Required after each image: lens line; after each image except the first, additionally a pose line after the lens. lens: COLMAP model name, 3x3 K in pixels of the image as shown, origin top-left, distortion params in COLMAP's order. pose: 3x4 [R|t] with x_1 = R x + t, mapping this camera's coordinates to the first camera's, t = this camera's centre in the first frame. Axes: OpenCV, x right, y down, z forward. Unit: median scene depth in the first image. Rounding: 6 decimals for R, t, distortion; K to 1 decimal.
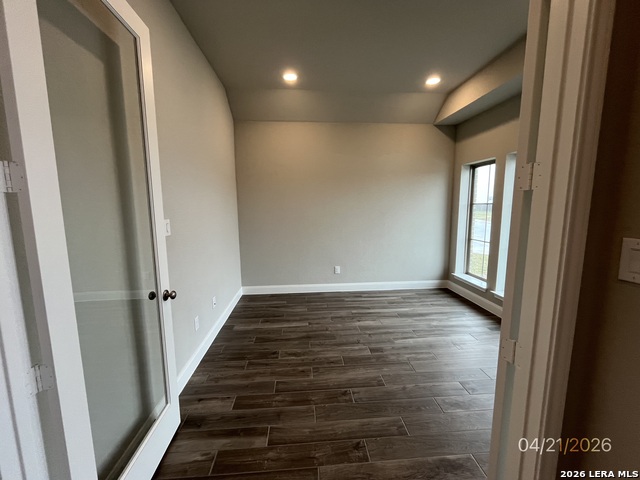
lens RADIAL K [[261.6, 0, 320.0], [0, 261.6, 240.0], [0, 0, 1]] dist [-0.001468, -0.000324]
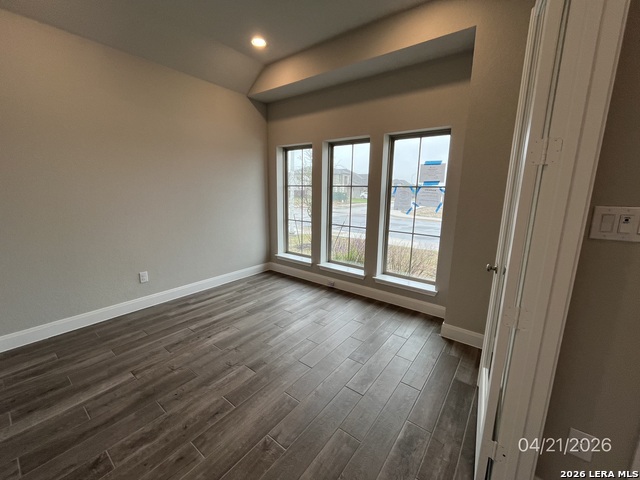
lens RADIAL K [[261.6, 0, 320.0], [0, 261.6, 240.0], [0, 0, 1]] dist [-0.001468, -0.000324]
pose [[0.664283, -0.122996, 0.737293, -0.148118], [0.077860, 0.992389, 0.095401, -0.014946], [-0.743415, -0.005968, 0.668803, 0.237488]]
